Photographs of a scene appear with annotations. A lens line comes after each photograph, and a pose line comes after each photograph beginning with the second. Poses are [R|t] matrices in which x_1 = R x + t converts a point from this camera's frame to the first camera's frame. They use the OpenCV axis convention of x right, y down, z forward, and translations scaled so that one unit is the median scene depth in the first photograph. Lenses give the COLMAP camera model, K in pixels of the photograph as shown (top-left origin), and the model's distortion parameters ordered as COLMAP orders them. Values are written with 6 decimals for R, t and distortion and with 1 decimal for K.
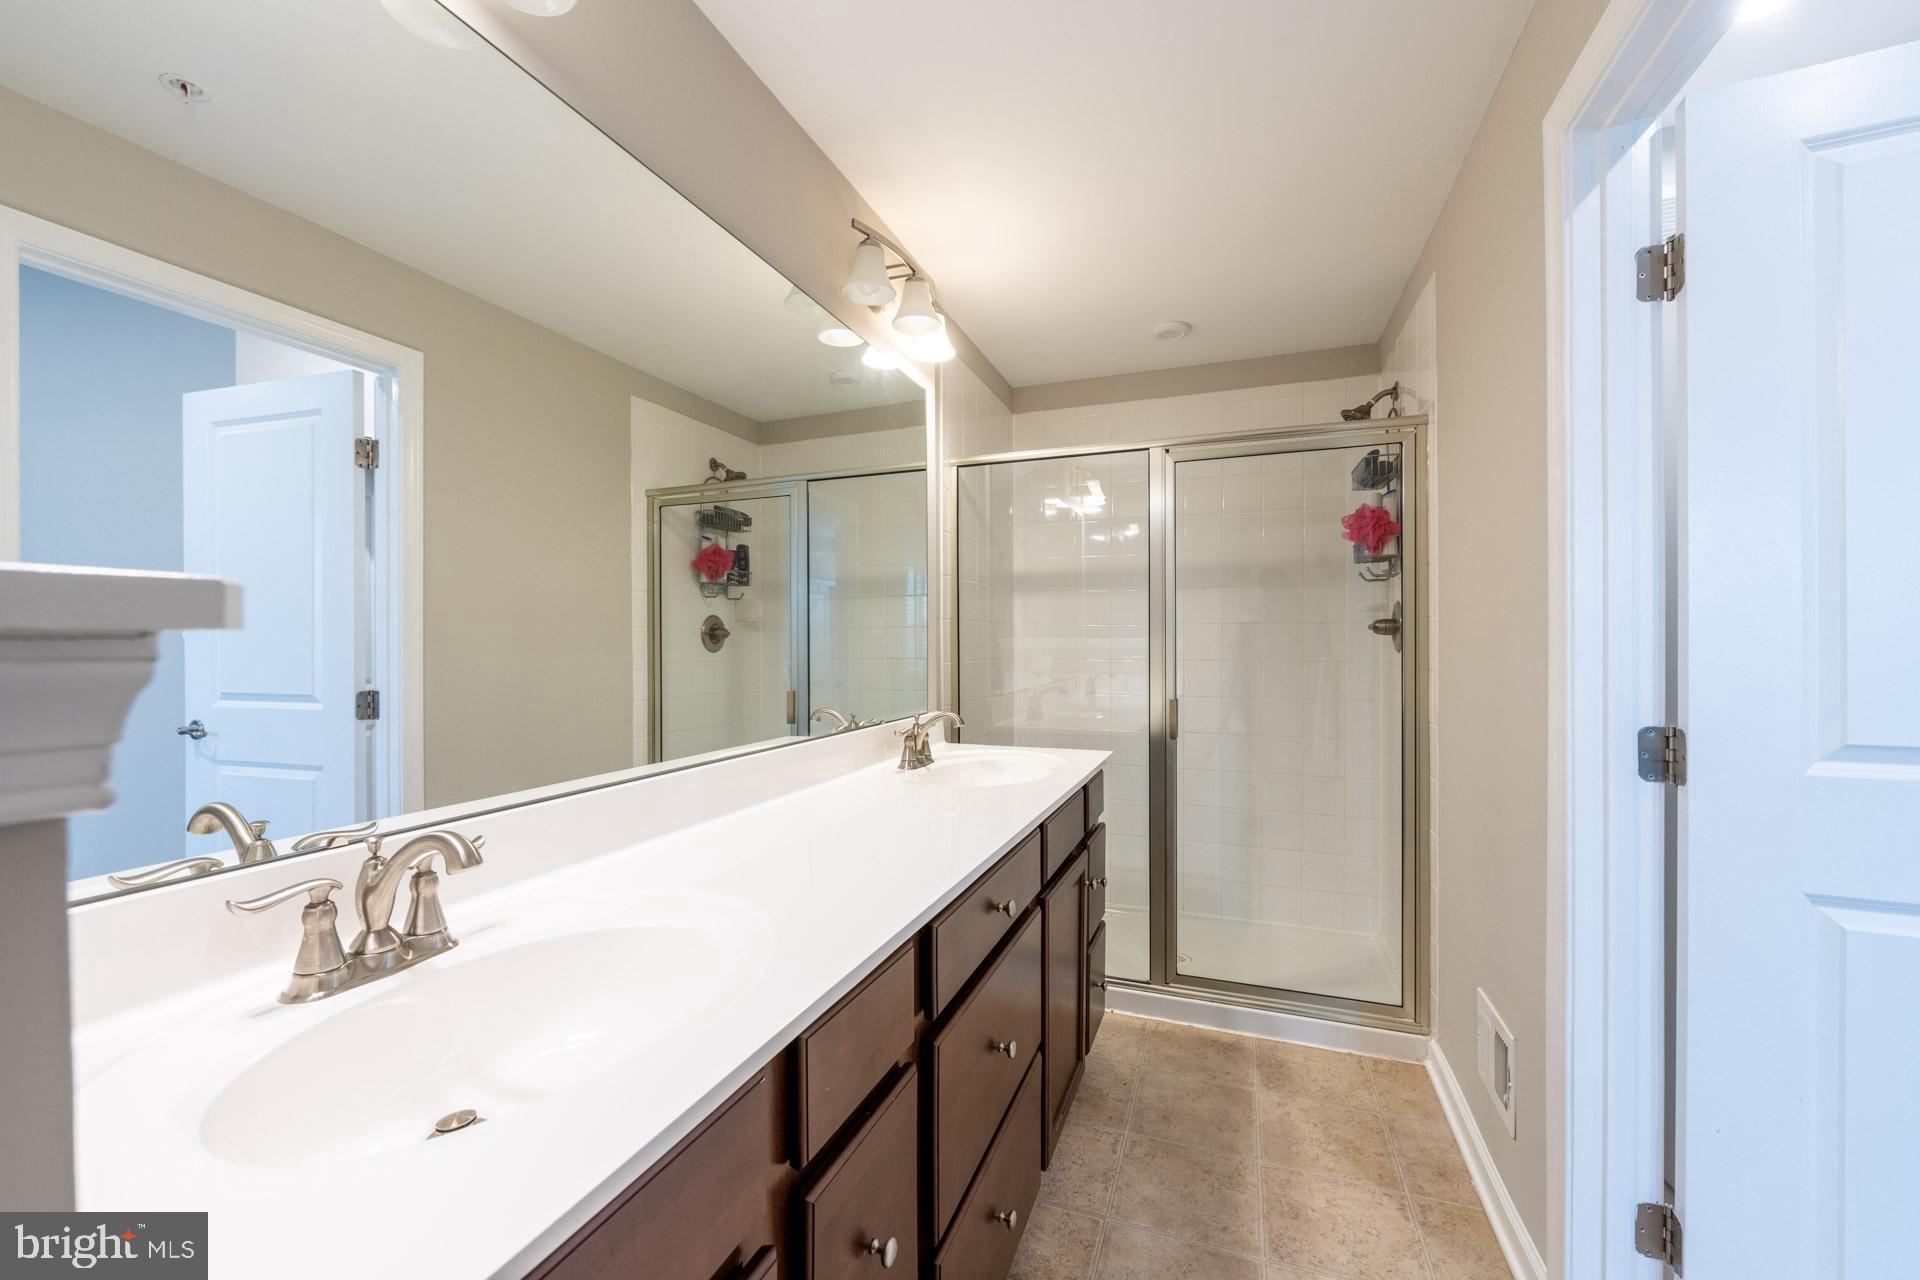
lens RADIAL K [[766.7, 0, 946.9], [0, 766.7, 642.9], [0, 0, 1]] dist [-0.006679, -0.000469]
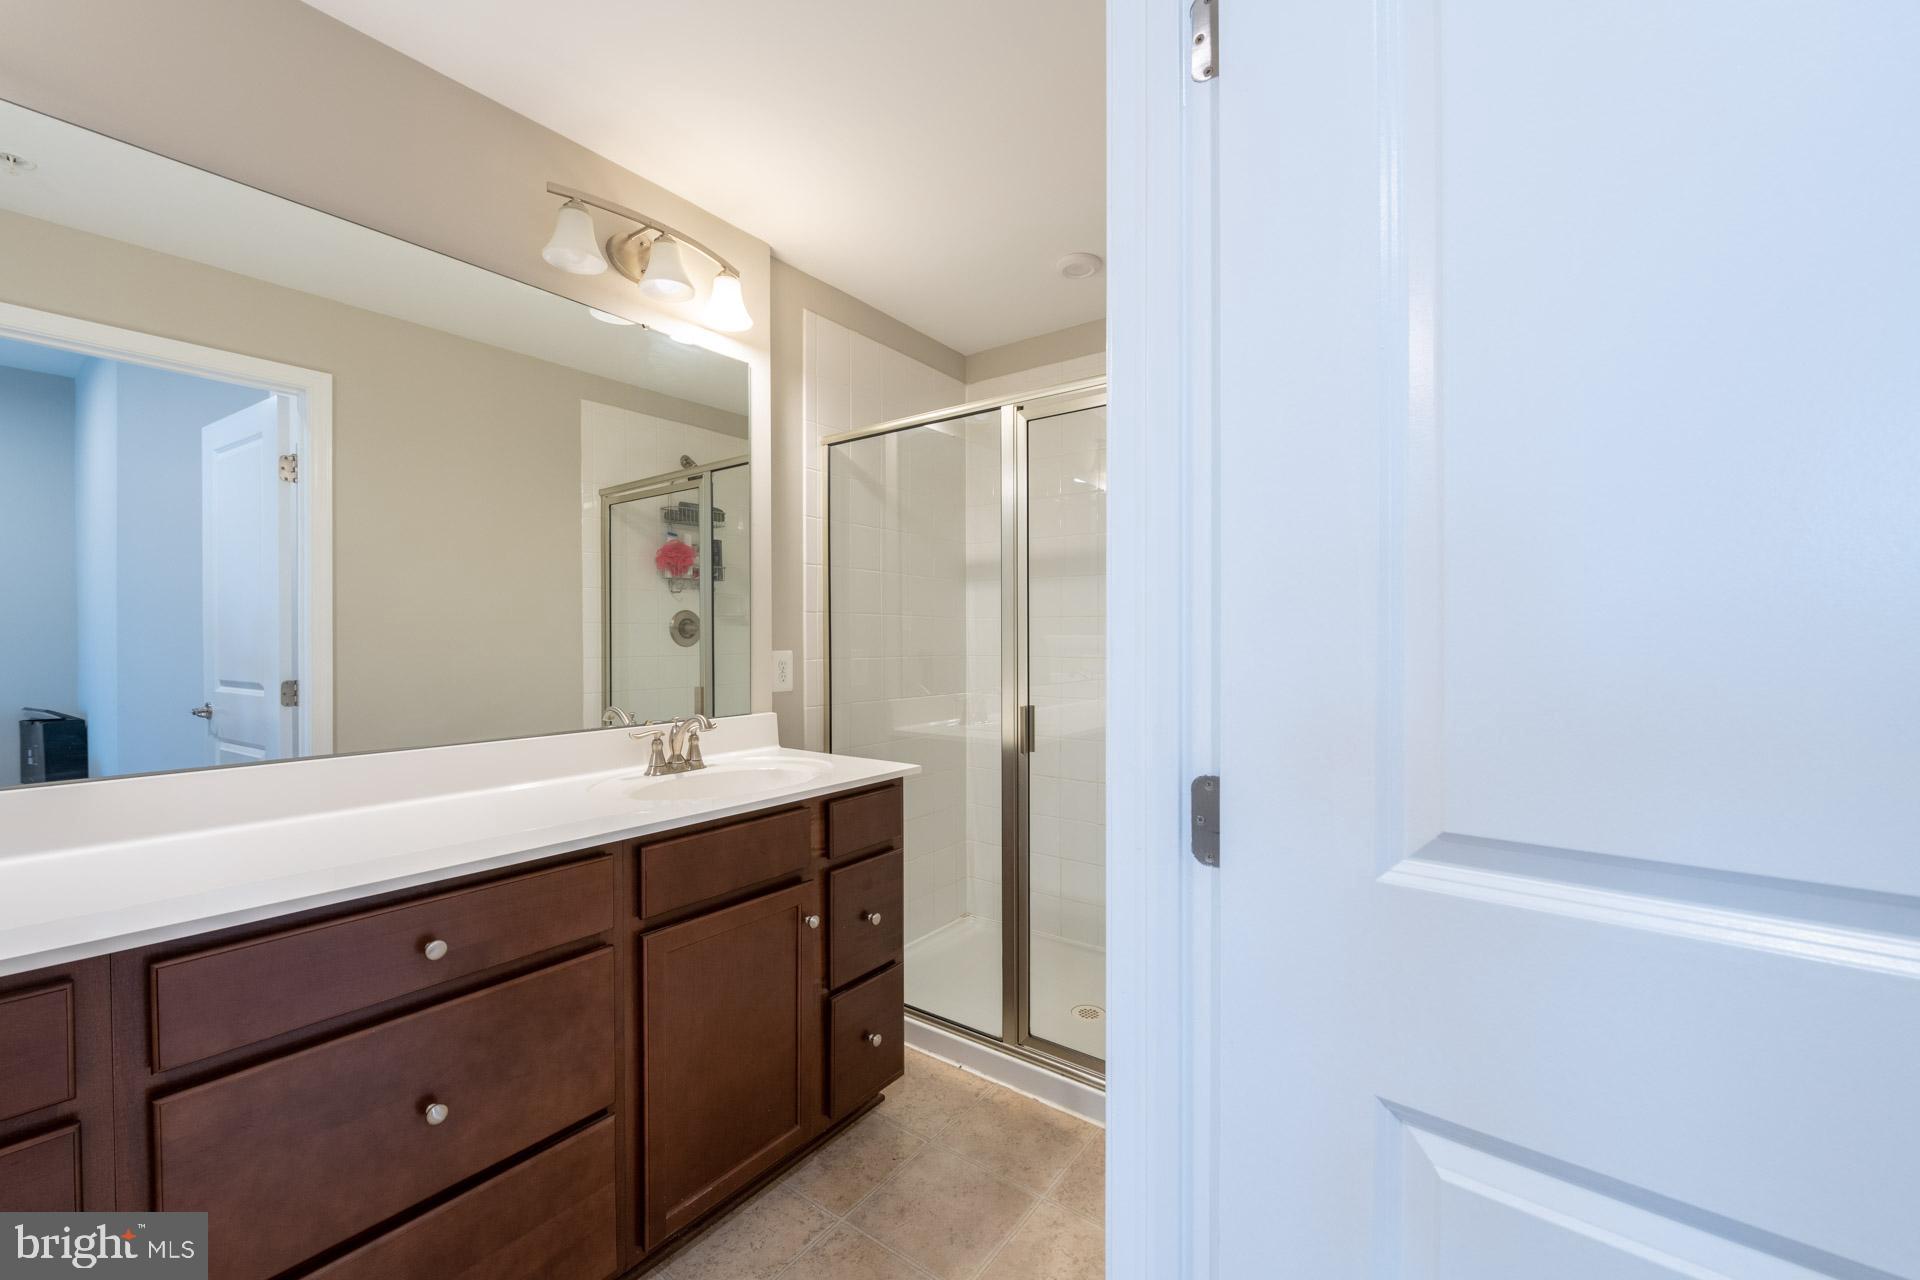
lens RADIAL K [[766.7, 0, 958.0], [0, 766.7, 640.5], [0, 0, 1]] dist [-0.006679, -0.000469]
pose [[0.962151, 0.001080, -0.272514, 0.448463], [0.000400, 0.999985, 0.005376, -0.001377], [0.272515, -0.005281, 0.962137, 0.176310]]
